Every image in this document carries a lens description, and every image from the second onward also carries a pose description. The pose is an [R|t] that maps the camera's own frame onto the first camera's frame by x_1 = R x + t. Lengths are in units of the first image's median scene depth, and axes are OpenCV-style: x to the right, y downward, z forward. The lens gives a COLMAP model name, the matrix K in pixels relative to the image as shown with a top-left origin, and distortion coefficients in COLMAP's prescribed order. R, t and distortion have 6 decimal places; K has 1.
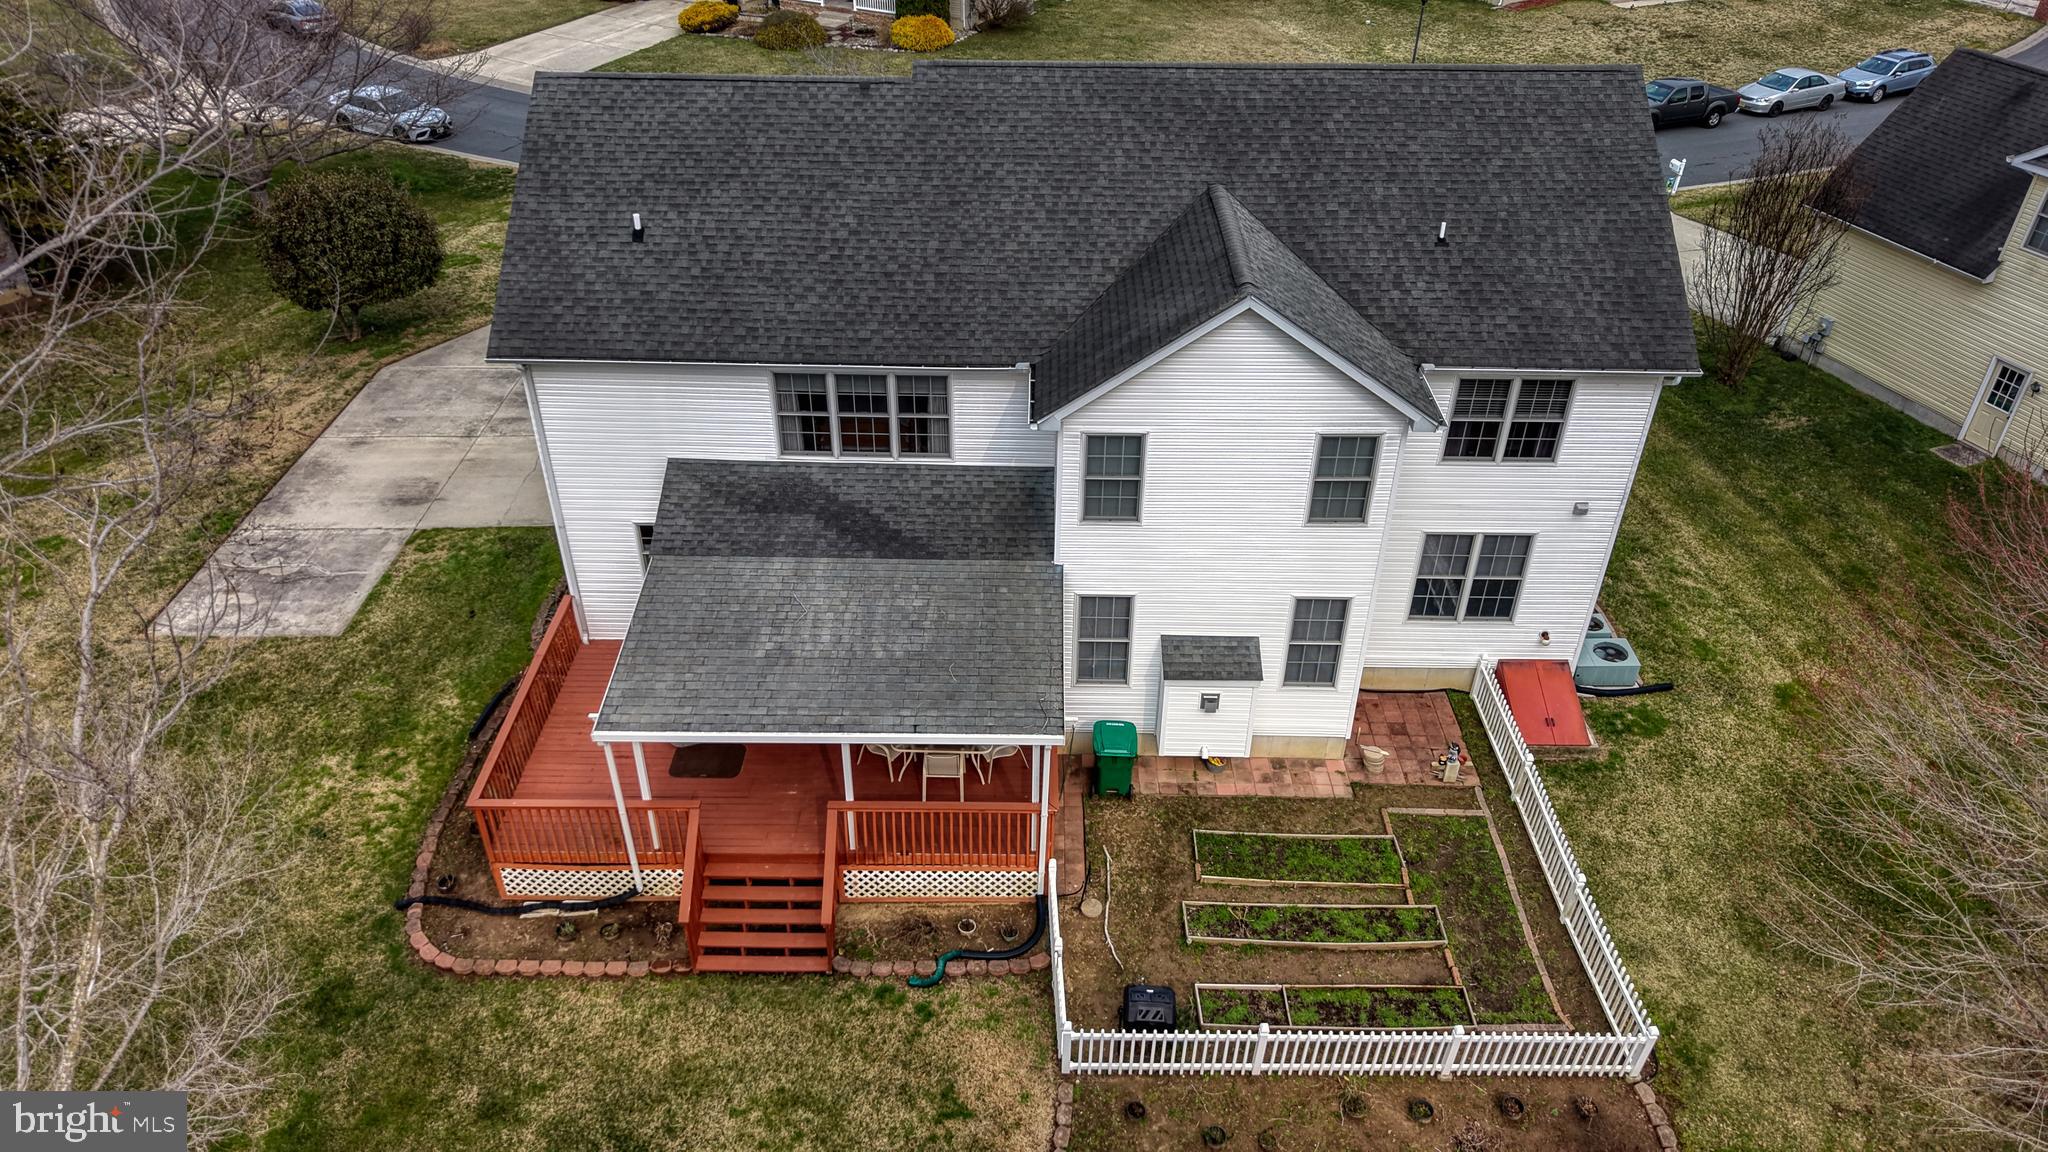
lens RADIAL K [[1368.8, 0, 1024.3], [0, 1368.8, 581.6], [0, 0, 1]] dist [0.024546, -0.030612]
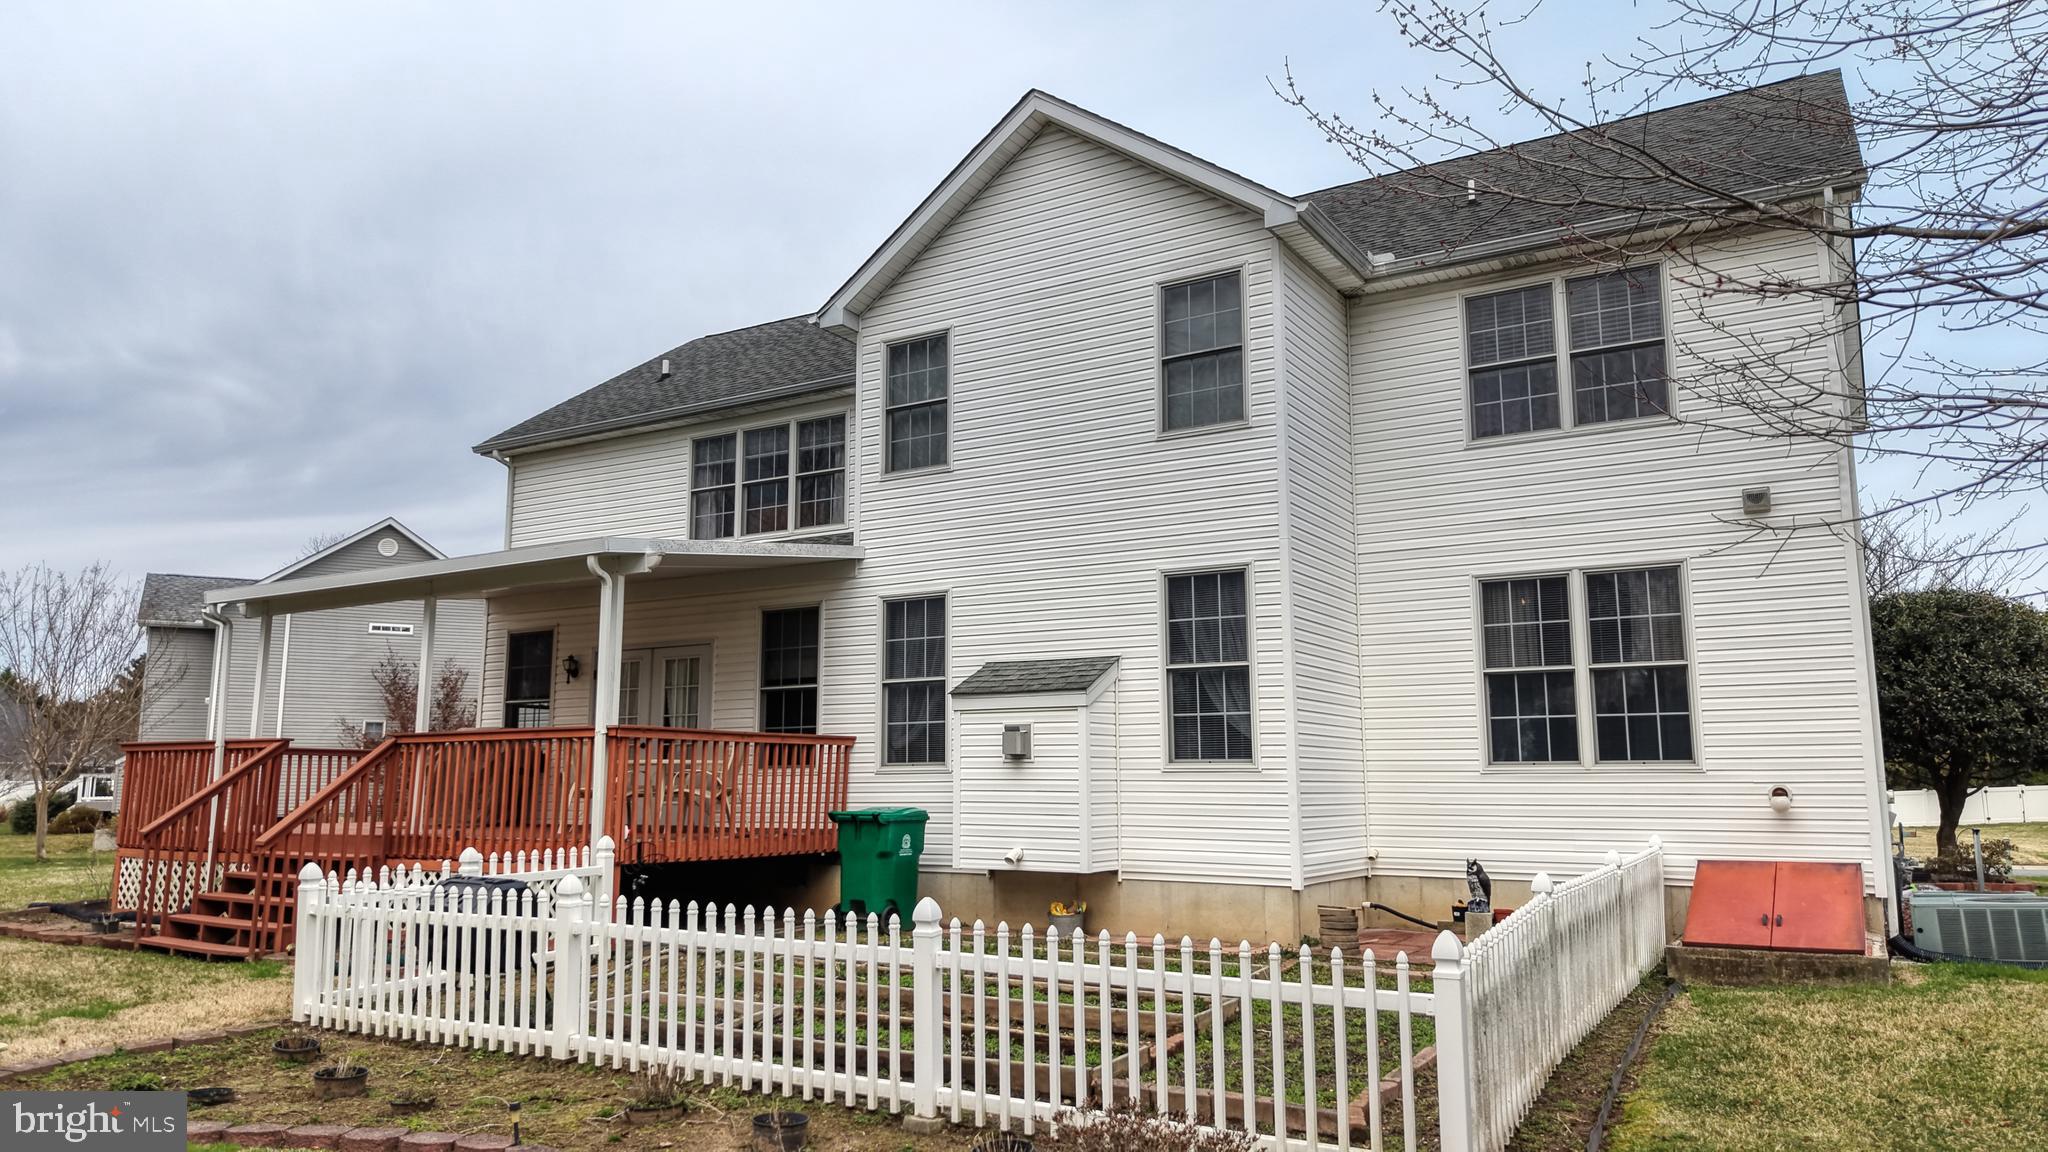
lens RADIAL K [[1368.8, 0, 1025.0], [0, 1368.8, 578.3], [0, 0, 1]] dist [0.024546, -0.030612]
pose [[0.857852, -0.086638, -0.506541, 0.442498], [-0.288440, 0.734604, -0.614133, 0.396184], [0.425314, 0.672942, 0.605192, 0.588151]]
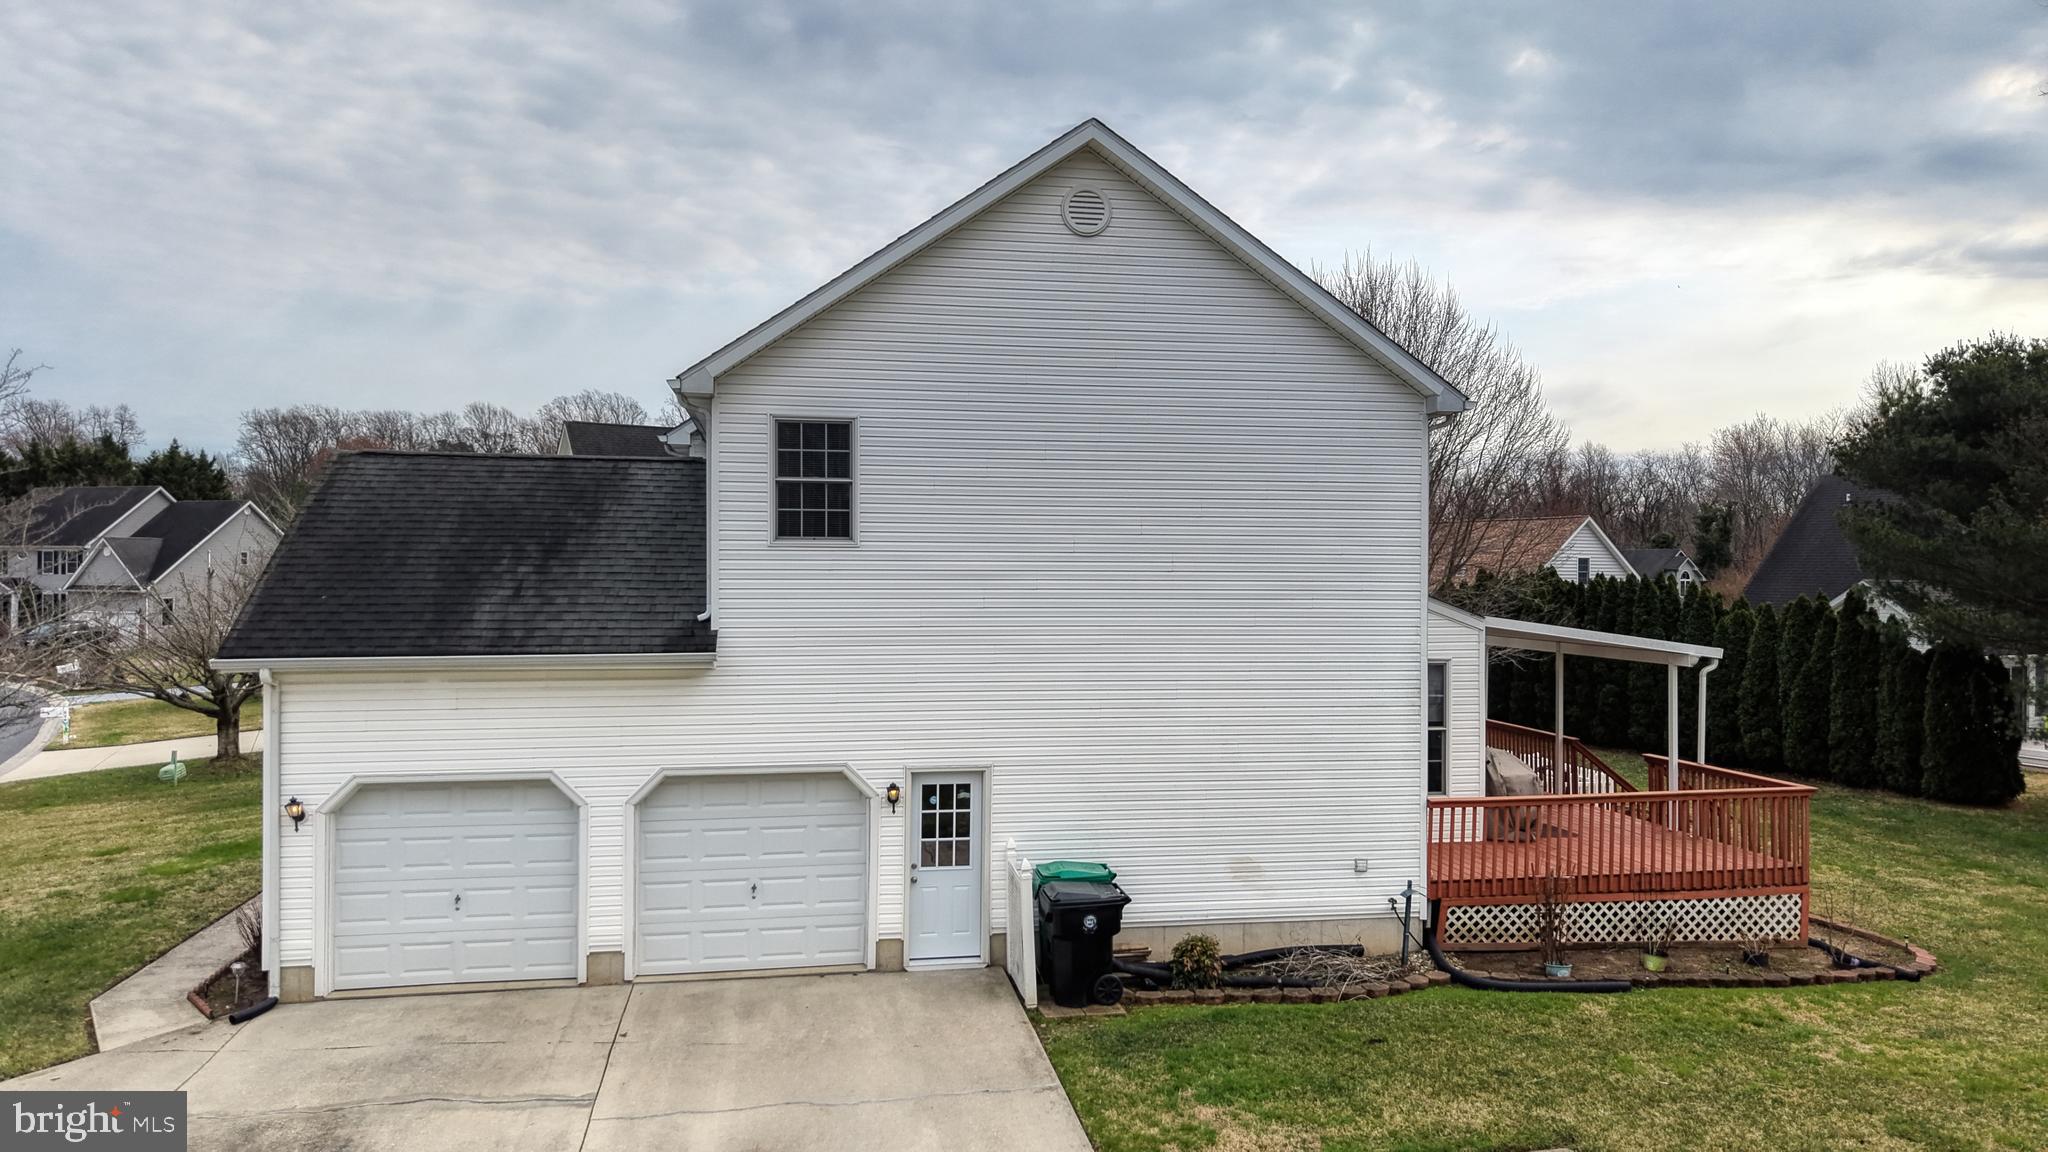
lens RADIAL K [[1368.8, 0, 1012.8], [0, 1368.8, 578.3], [0, 0, 1]] dist [0.024546, -0.030612]
pose [[-0.176024, -0.012258, 0.984310, -1.041873], [0.567379, 0.815856, 0.111625, -0.292029], [-0.804423, 0.578126, -0.136655, 1.289646]]
